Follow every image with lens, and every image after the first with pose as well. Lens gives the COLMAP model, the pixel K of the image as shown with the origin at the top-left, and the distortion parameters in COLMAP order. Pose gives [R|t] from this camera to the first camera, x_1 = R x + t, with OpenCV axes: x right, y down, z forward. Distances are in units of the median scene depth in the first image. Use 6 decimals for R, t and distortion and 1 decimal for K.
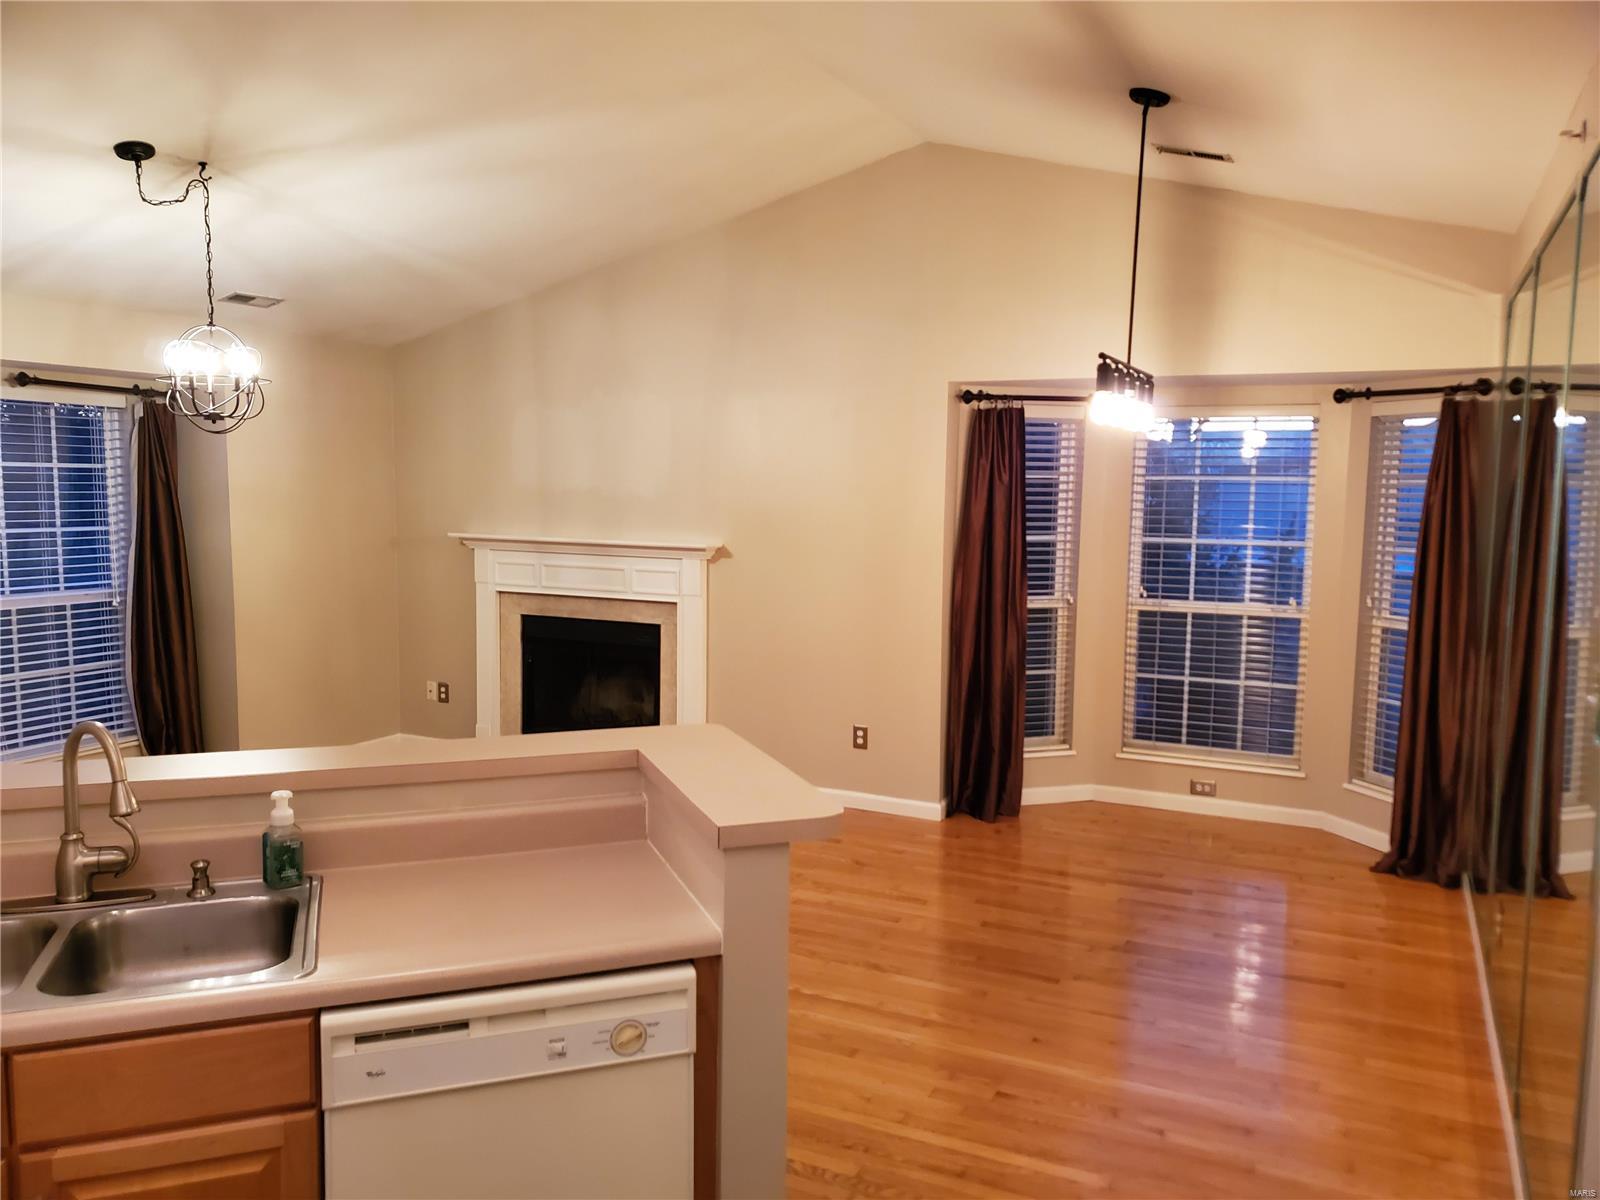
lens RADIAL K [[1231.6, 0, 790.6], [0, 1231.6, 604.1], [0, 0, 1]] dist [0.036326, -0.004399]
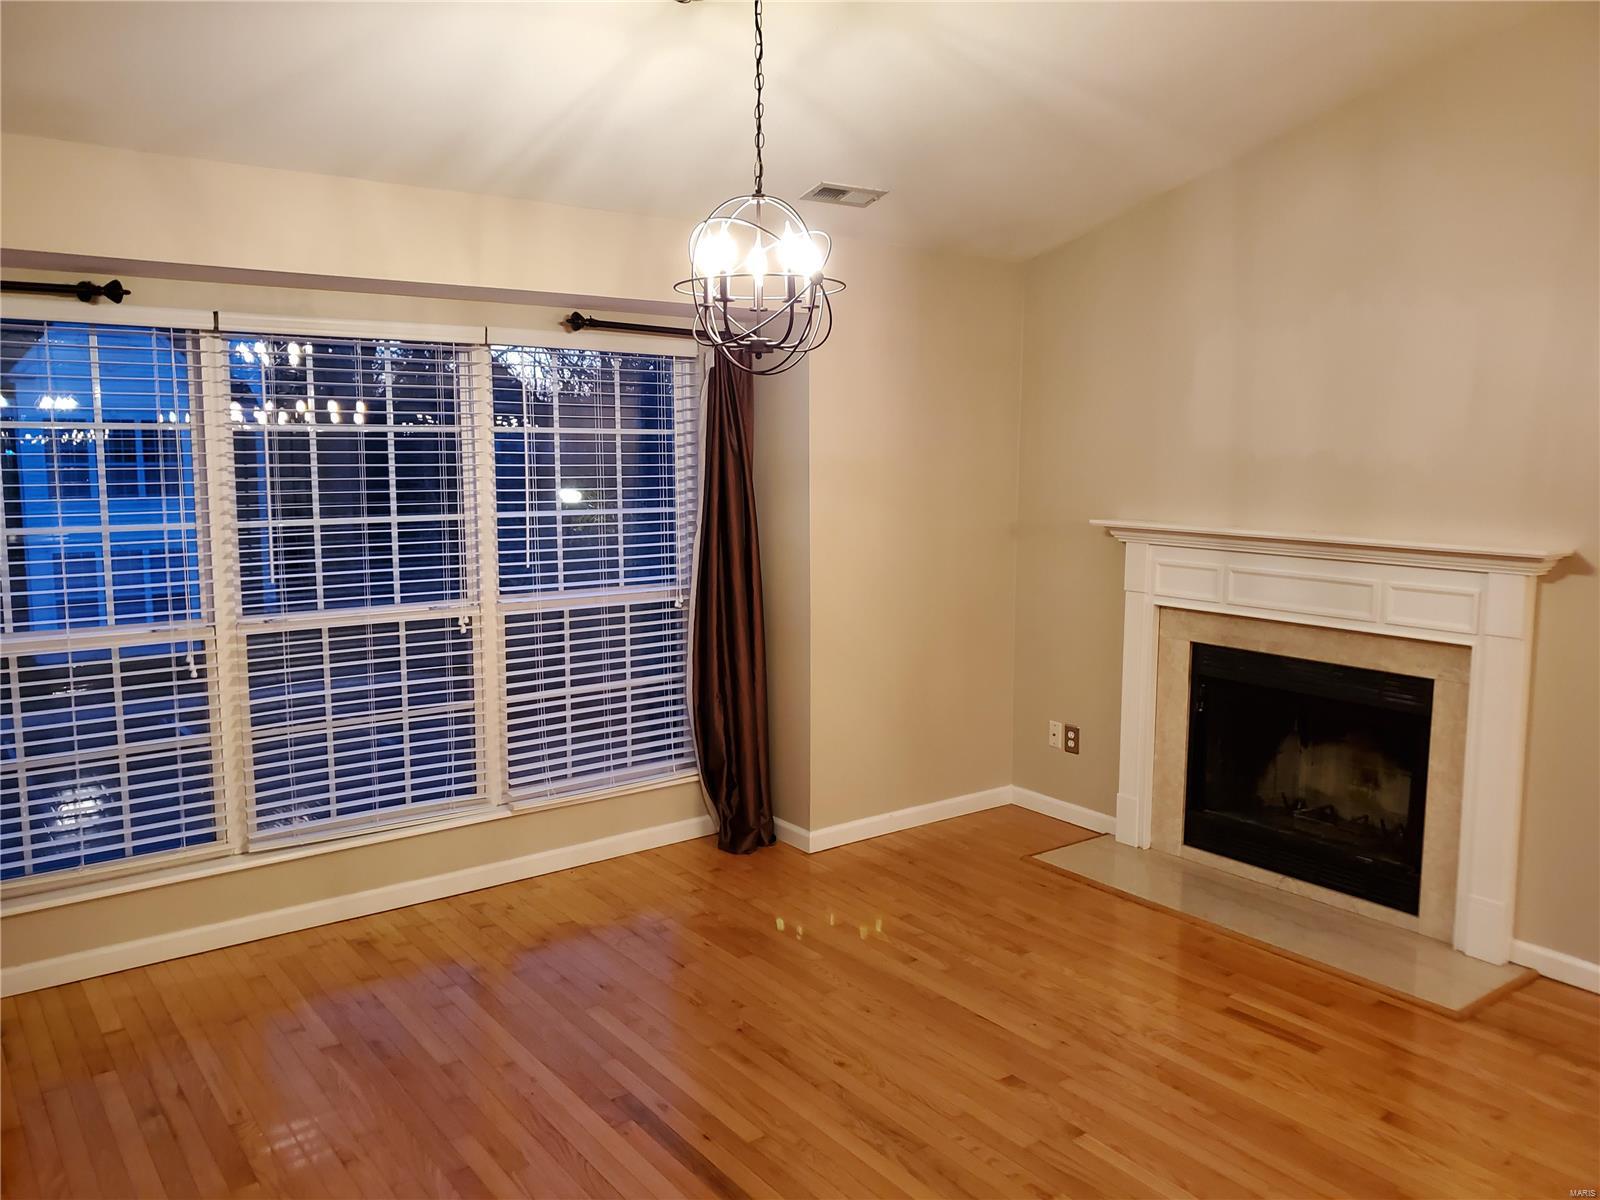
lens RADIAL K [[1231.6, 0, 790.6], [0, 1231.6, 604.1], [0, 0, 1]] dist [0.036326, -0.004399]
pose [[0.886840, 0.051851, -0.459158, -0.115819], [-0.038179, 0.998509, 0.039017, -0.034302], [0.460497, -0.017071, 0.887497, 0.331606]]
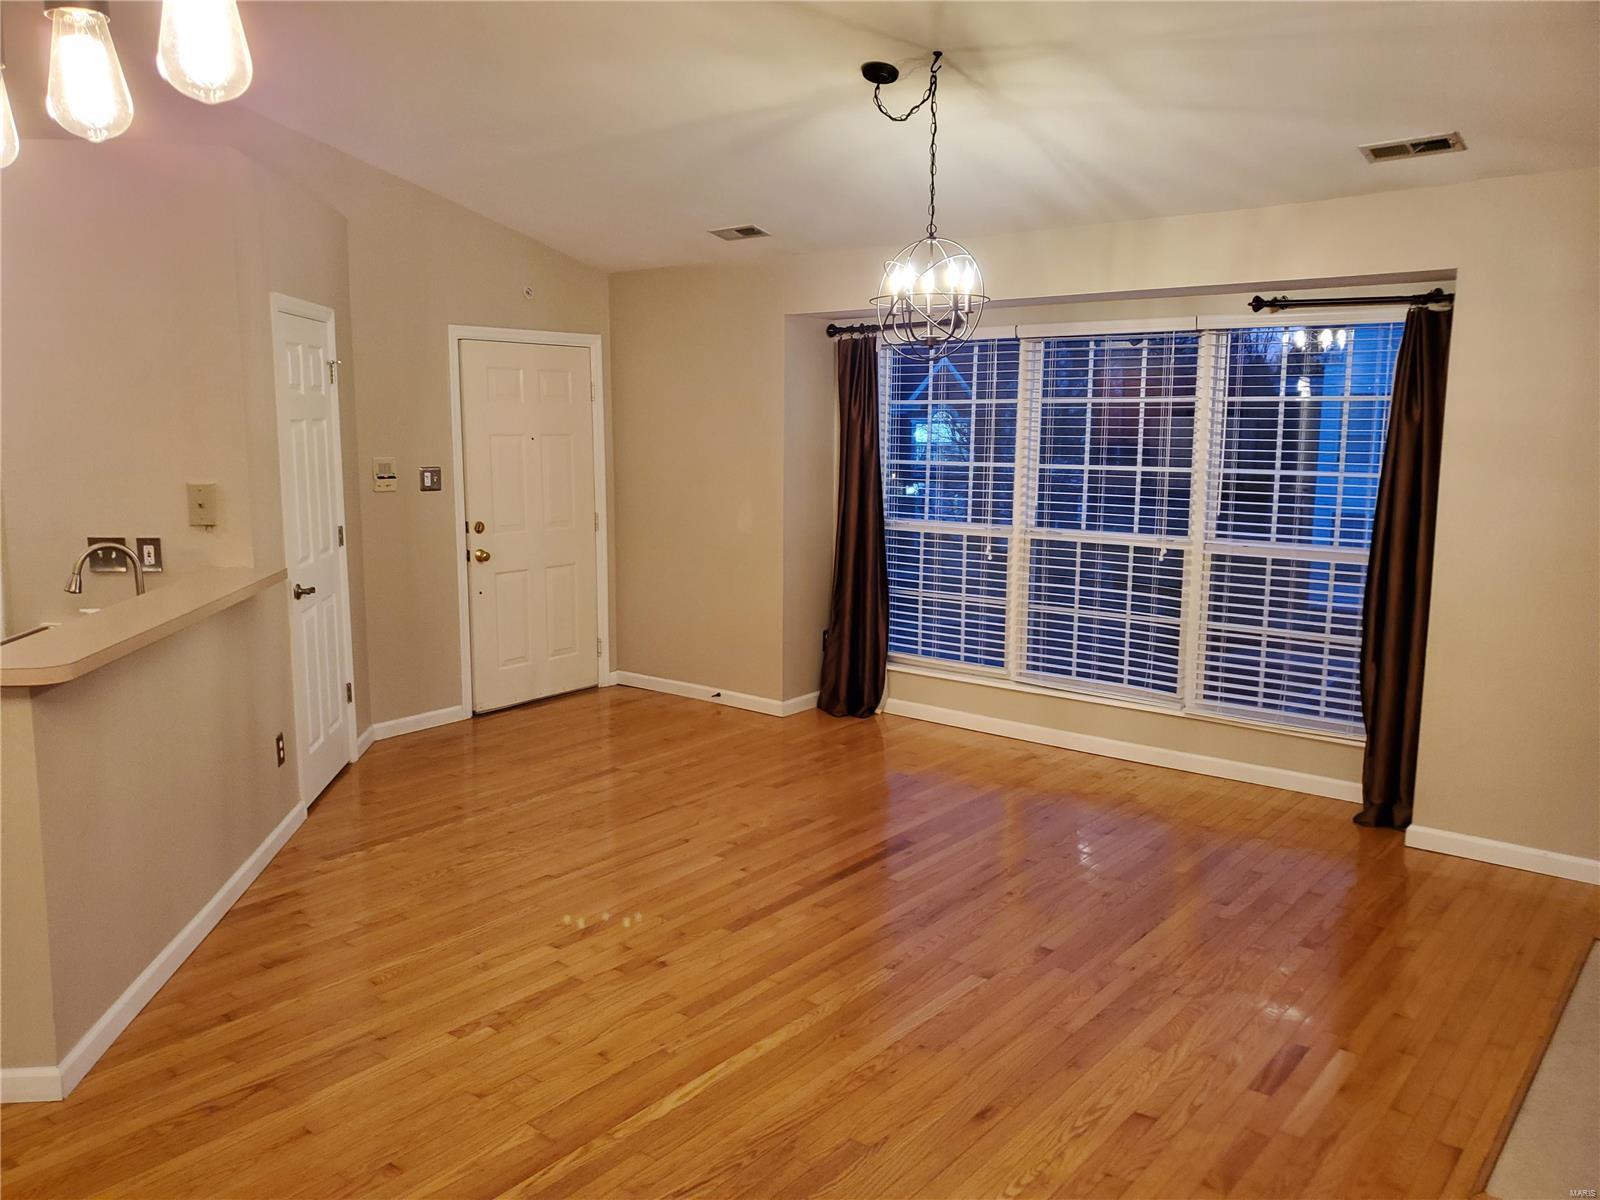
lens RADIAL K [[1231.6, 0, 790.6], [0, 1231.6, 604.1], [0, 0, 1]] dist [0.036326, -0.004399]
pose [[-0.244336, 0.138221, -0.959789, 0.322560], [-0.099346, 0.981013, 0.166568, -0.074529], [0.964588, 0.136049, -0.225965, 0.816240]]
